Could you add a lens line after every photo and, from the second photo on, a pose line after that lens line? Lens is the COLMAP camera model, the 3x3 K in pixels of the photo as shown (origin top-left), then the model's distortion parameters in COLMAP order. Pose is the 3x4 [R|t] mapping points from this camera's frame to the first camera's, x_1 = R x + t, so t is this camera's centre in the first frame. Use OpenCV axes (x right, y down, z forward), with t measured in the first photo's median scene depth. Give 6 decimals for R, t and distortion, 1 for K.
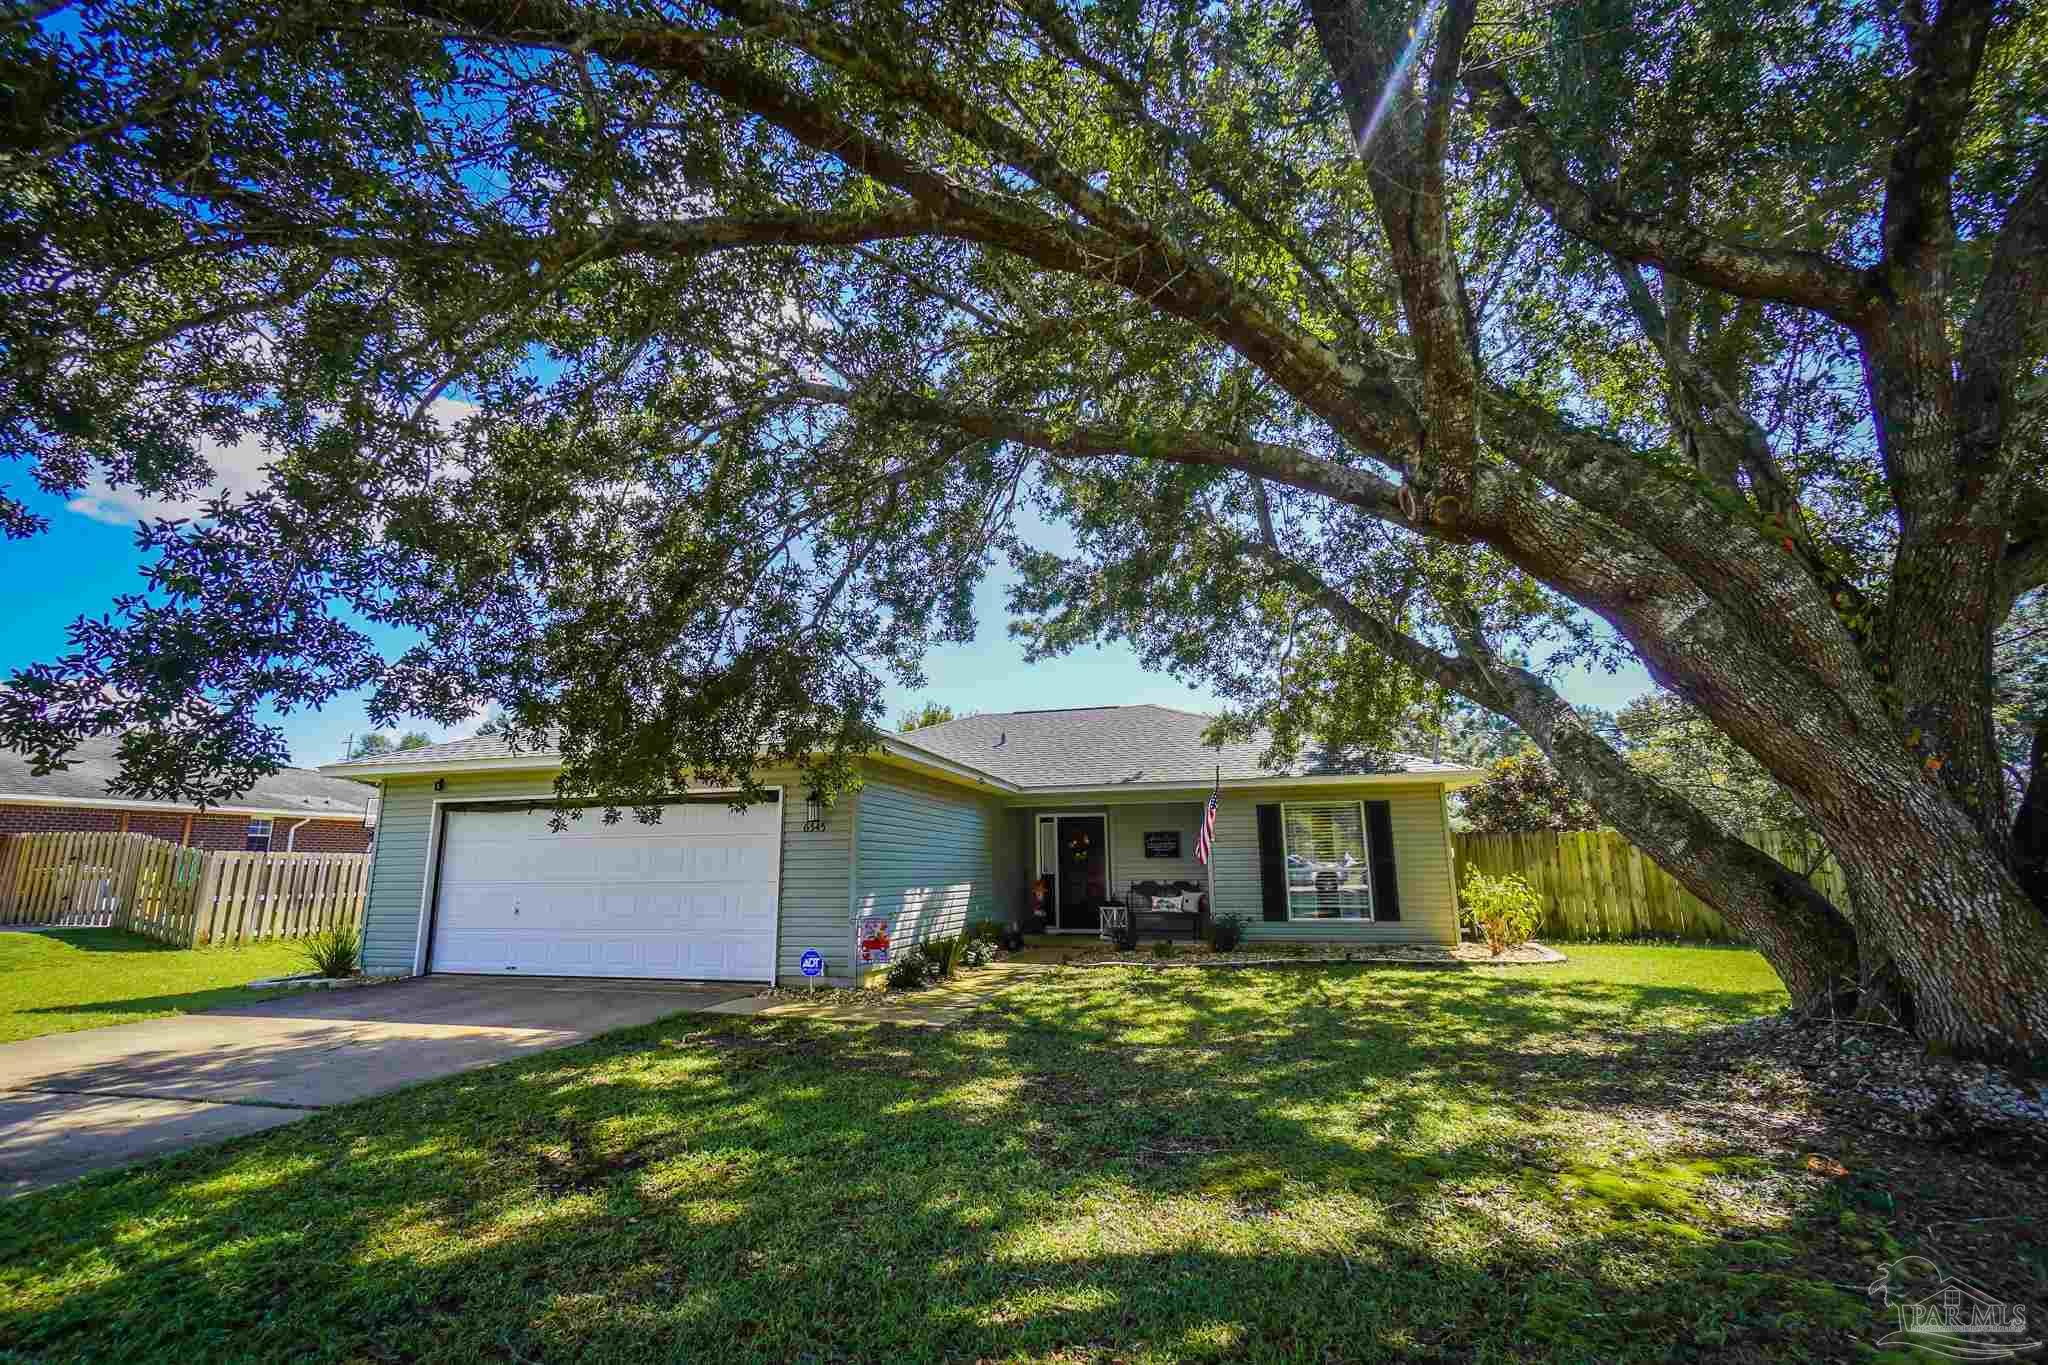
lens RADIAL K [[885.2, 0, 1025.1], [0, 885.2, 676.1], [0, 0, 1]] dist [-0.013371, 0.010265]
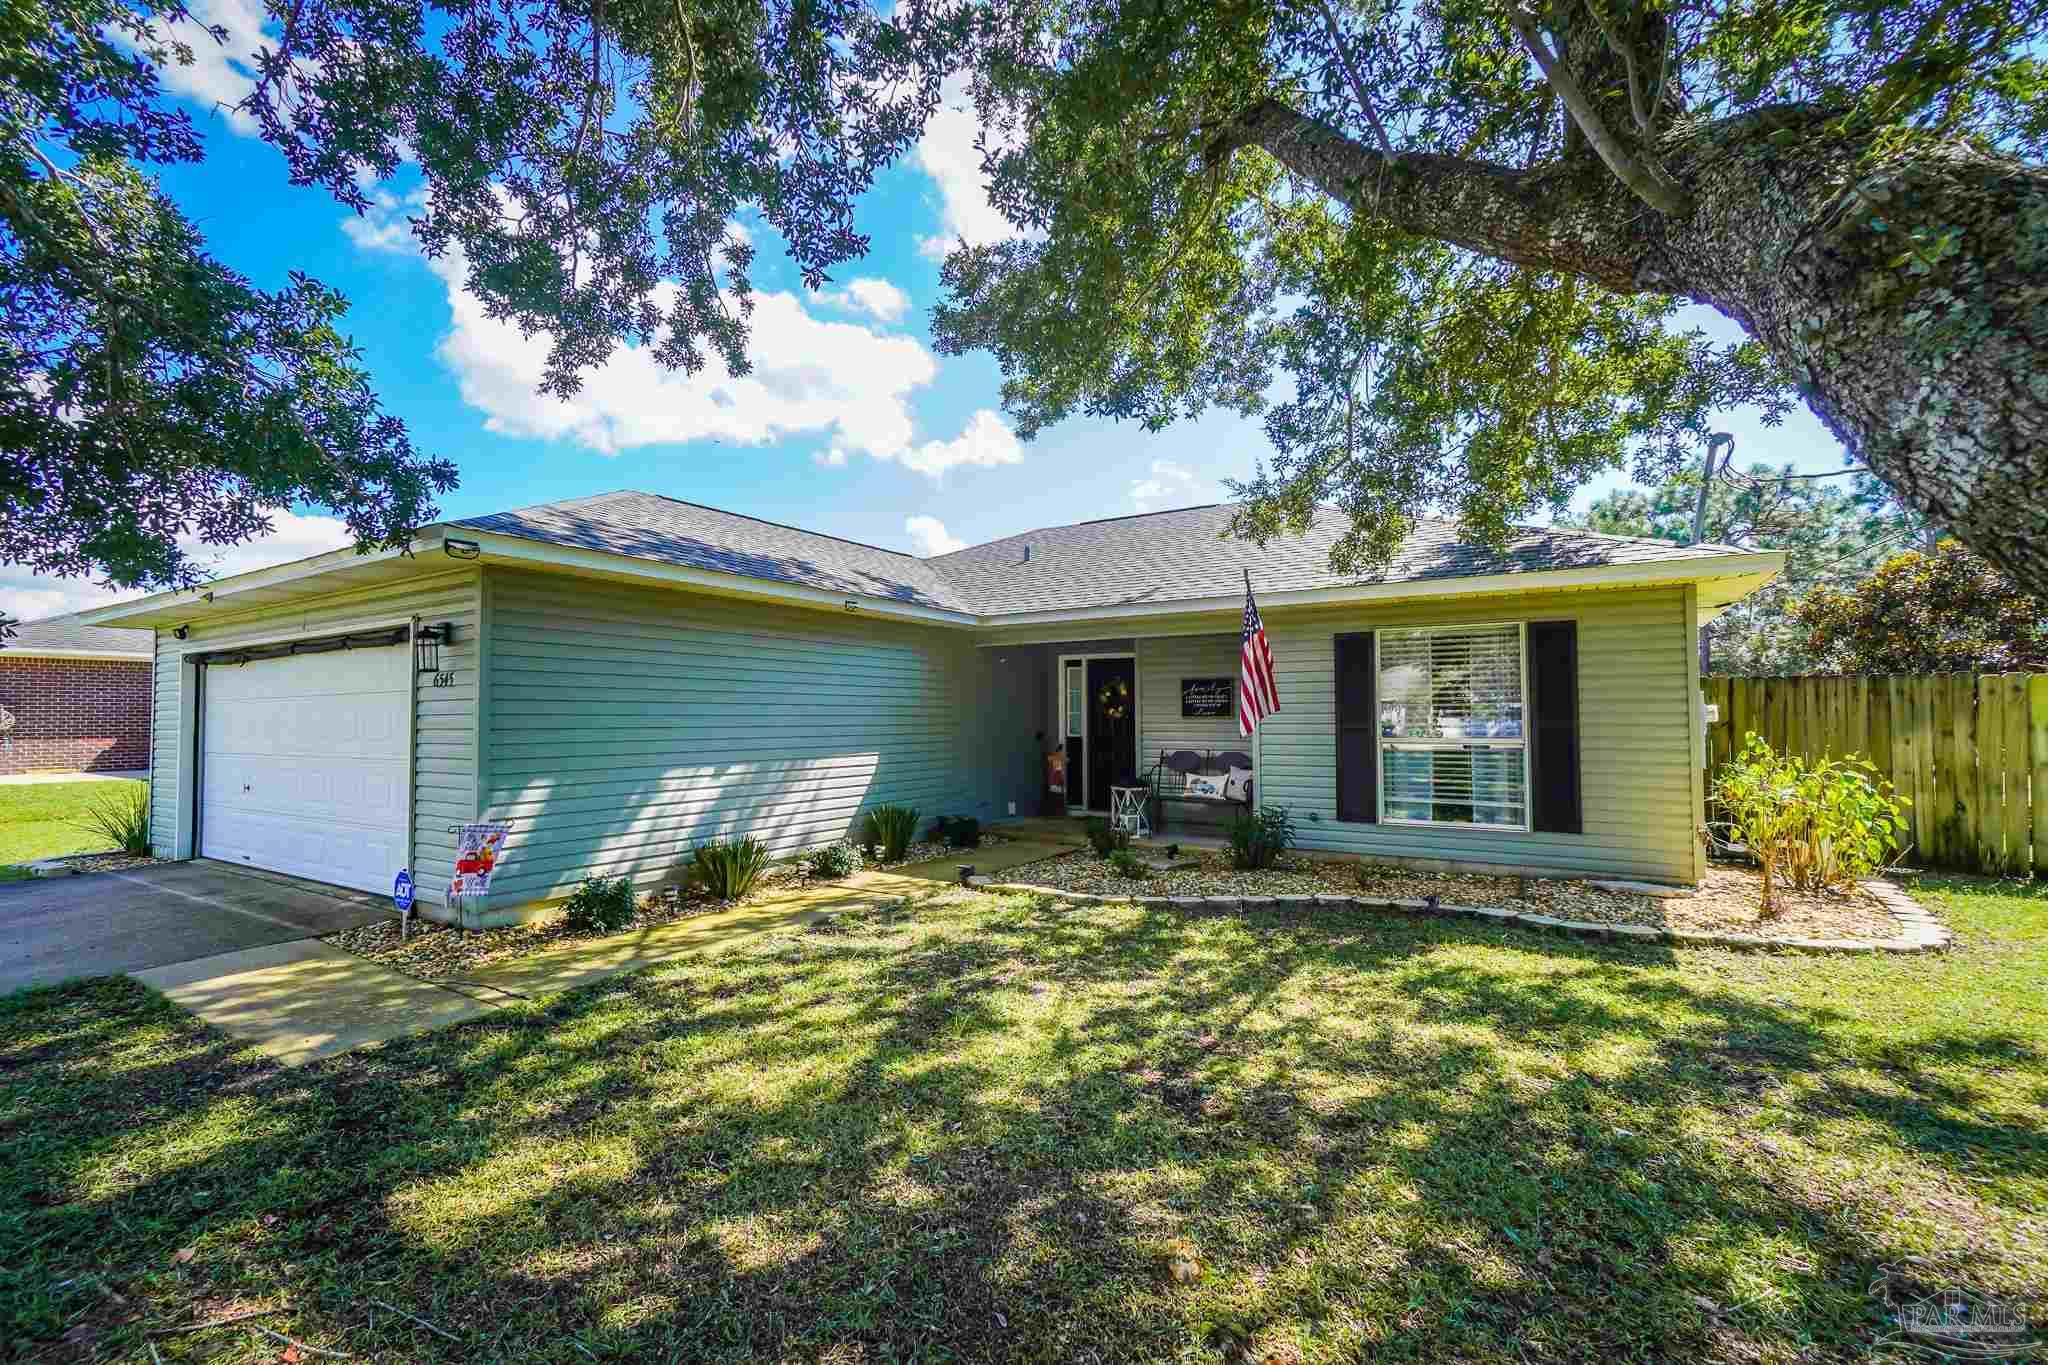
lens RADIAL K [[885.2, 0, 1016.8], [0, 885.2, 683.5], [0, 0, 1]] dist [-0.013371, 0.010265]
pose [[0.951021, -0.005783, -0.309073, 0.238065], [0.061272, 0.983515, 0.170131, 0.062071], [0.302994, -0.180735, 0.935697, 0.358505]]
